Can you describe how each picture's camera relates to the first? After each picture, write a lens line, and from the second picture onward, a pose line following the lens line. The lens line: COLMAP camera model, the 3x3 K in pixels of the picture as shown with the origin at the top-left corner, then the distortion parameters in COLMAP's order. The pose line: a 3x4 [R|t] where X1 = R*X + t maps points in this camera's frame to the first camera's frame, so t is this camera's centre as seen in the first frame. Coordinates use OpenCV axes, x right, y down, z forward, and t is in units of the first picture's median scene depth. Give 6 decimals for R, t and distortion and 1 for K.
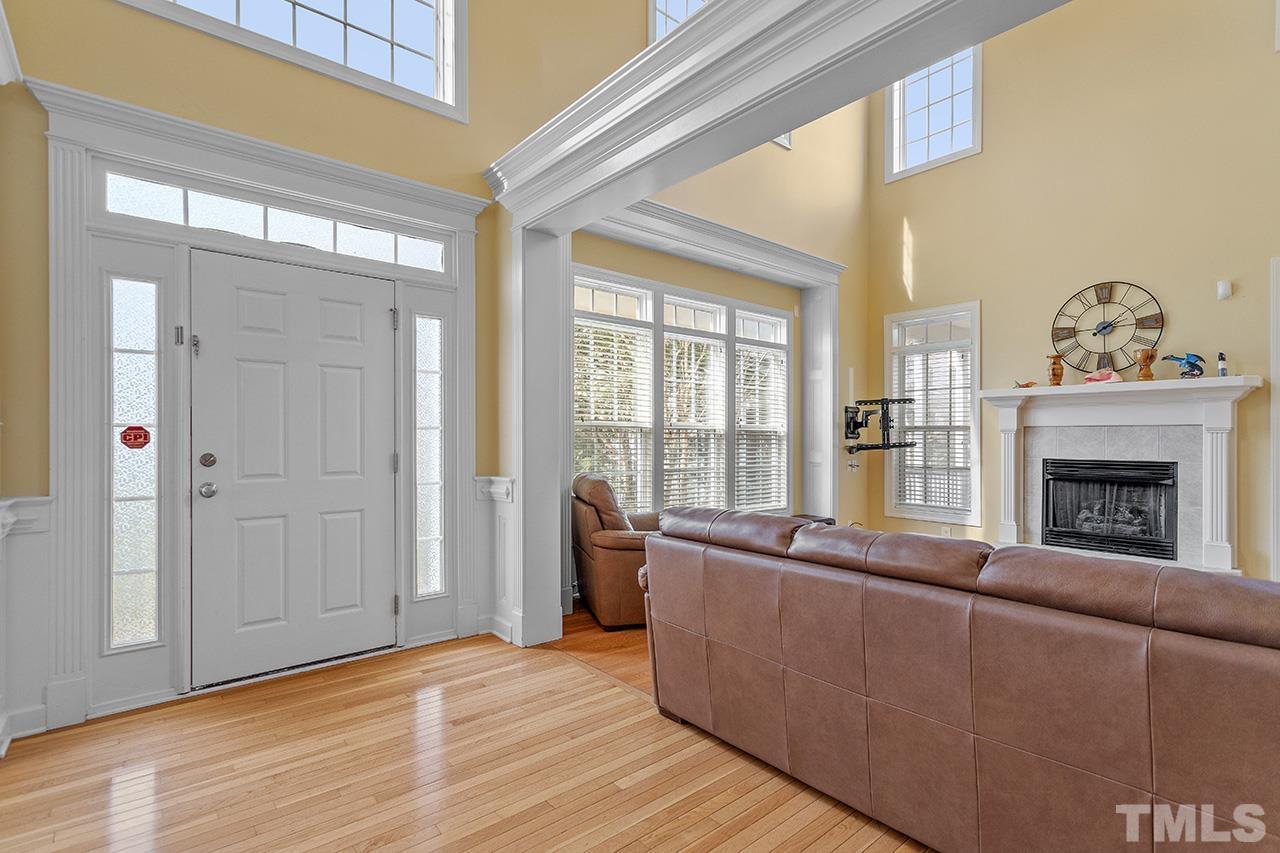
lens RADIAL K [[615.1, 0, 645.1], [0, 615.1, 438.4], [0, 0, 1]] dist [0.003494, 0.001613]
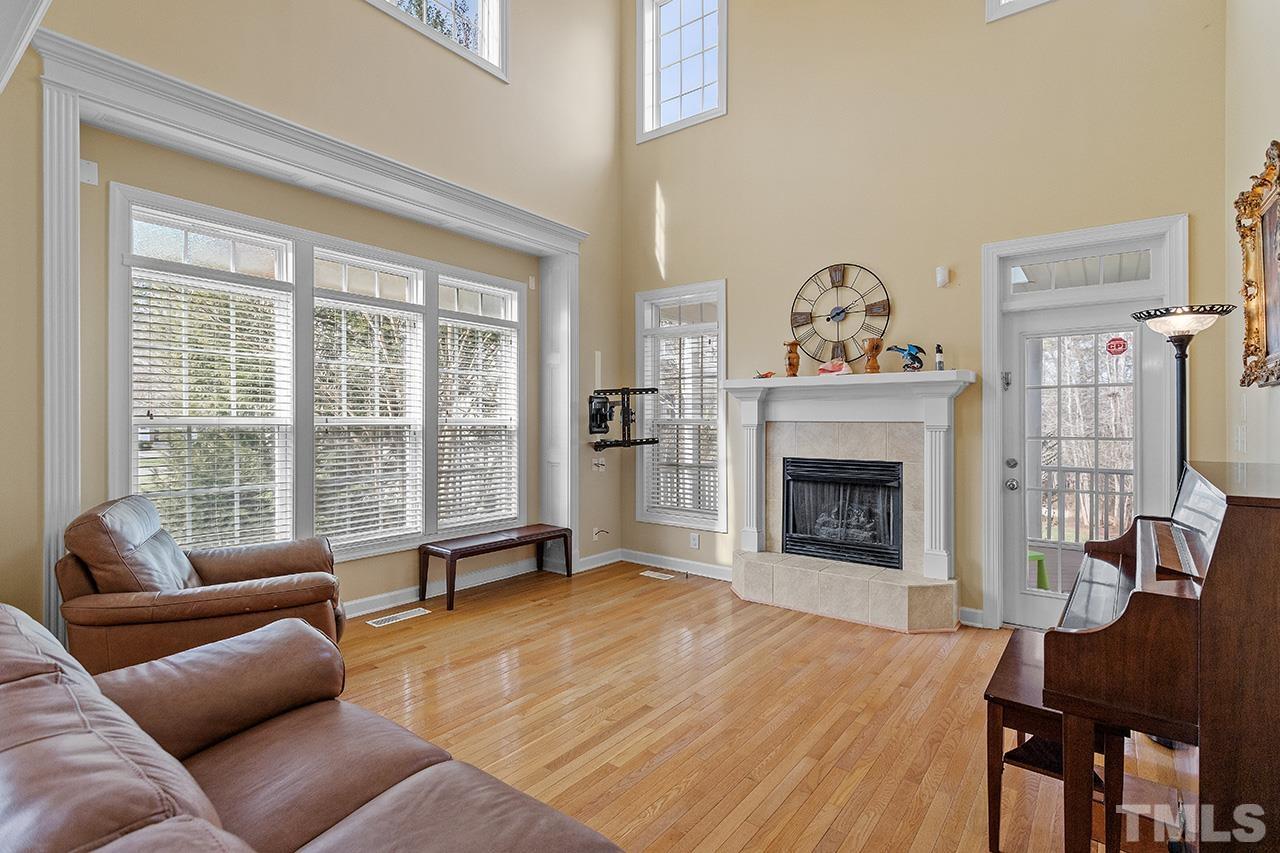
lens RADIAL K [[615.1, 0, 648.7], [0, 615.1, 420.6], [0, 0, 1]] dist [0.003494, 0.001613]
pose [[0.973814, -0.001221, 0.227345, 0.250918], [0.001086, 0.999999, 0.000719, -0.021623], [-0.227345, -0.000453, 0.973814, 0.169792]]
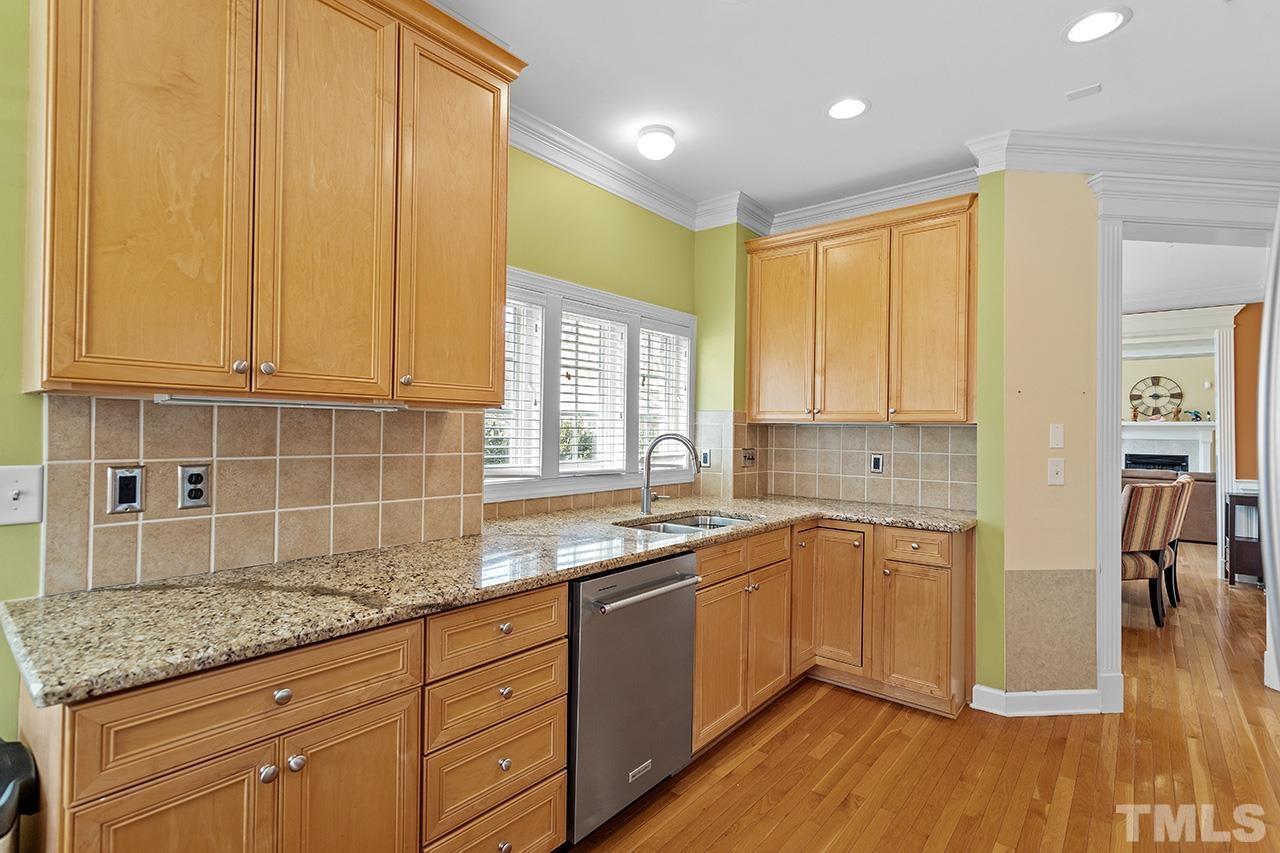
lens RADIAL K [[615.1, 0, 642.2], [0, 615.1, 425.6], [0, 0, 1]] dist [0.003494, 0.001613]
pose [[0.981356, 0.012226, 0.191810, -1.453252], [-0.010777, 0.999905, -0.008598, -0.030036], [-0.191896, 0.006370, 0.981395, -0.815591]]
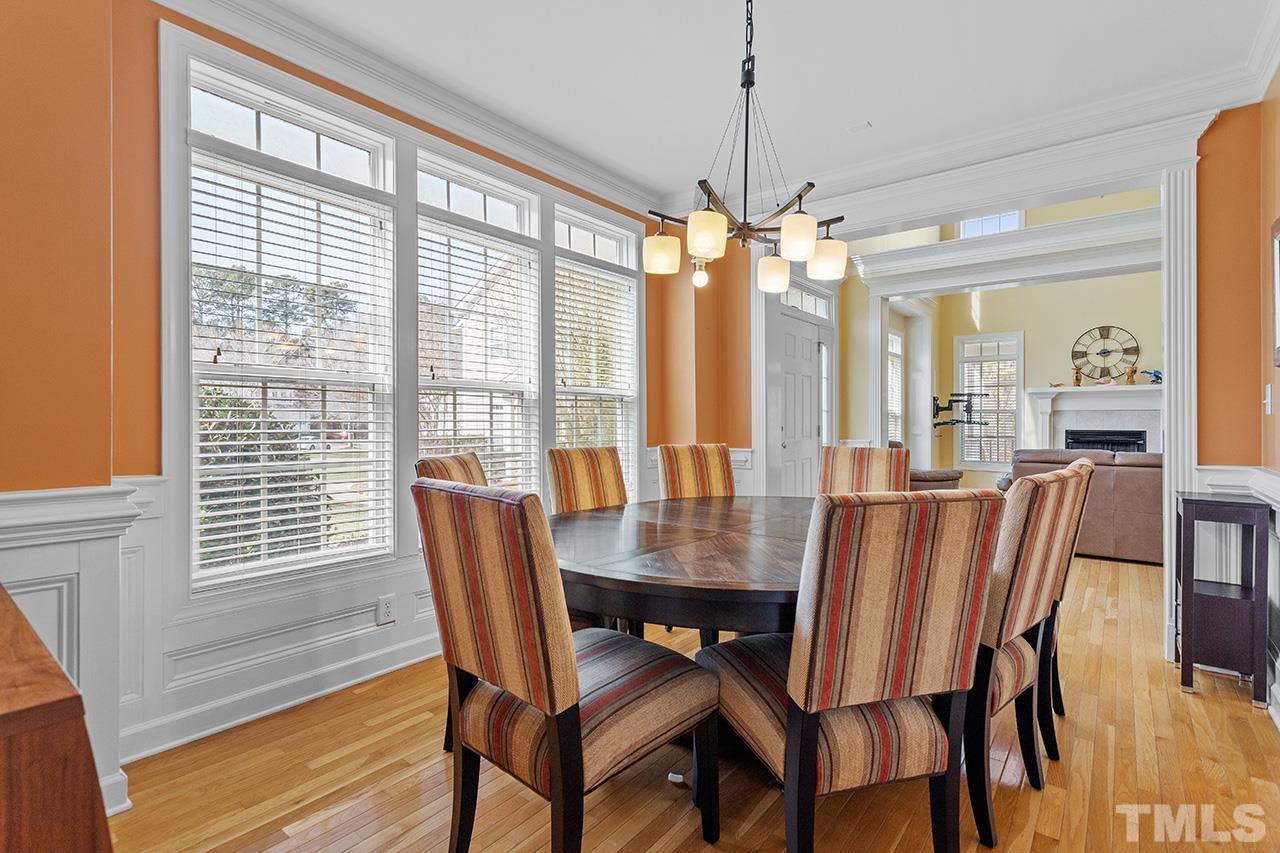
lens RADIAL K [[615.1, 0, 642.5], [0, 615.1, 427.5], [0, 0, 1]] dist [0.003494, 0.001613]
pose [[0.977751, -0.004976, 0.209710, -0.810637], [0.002601, 0.999929, 0.011599, 0.004117], [-0.209753, -0.010796, 0.977695, -0.377577]]
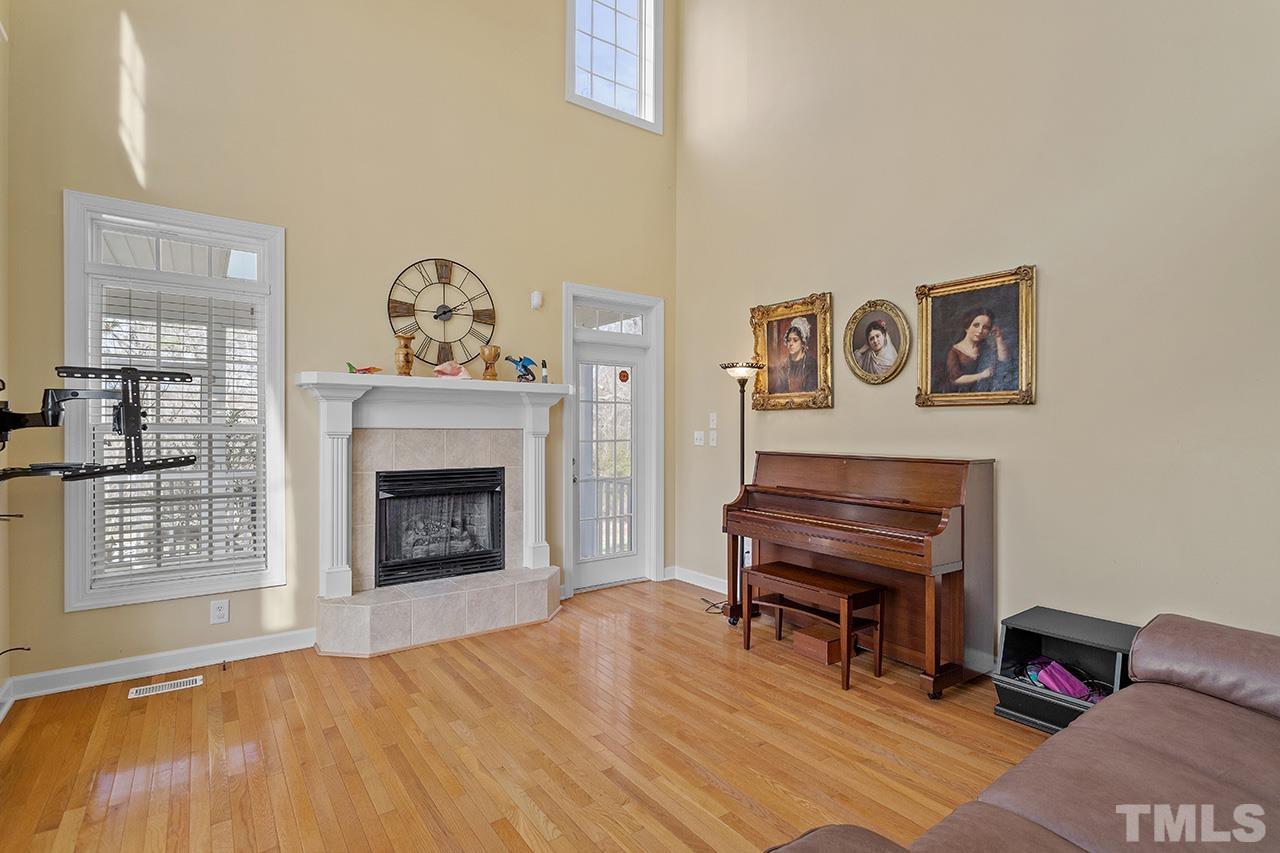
lens RADIAL K [[615.1, 0, 643.1], [0, 615.1, 427.7], [0, 0, 1]] dist [0.003494, 0.001613]
pose [[0.045330, -0.000247, 0.998972, -0.079746], [-0.002587, 0.999997, 0.000365, -0.021344], [-0.998969, -0.002601, 0.045330, 0.647668]]
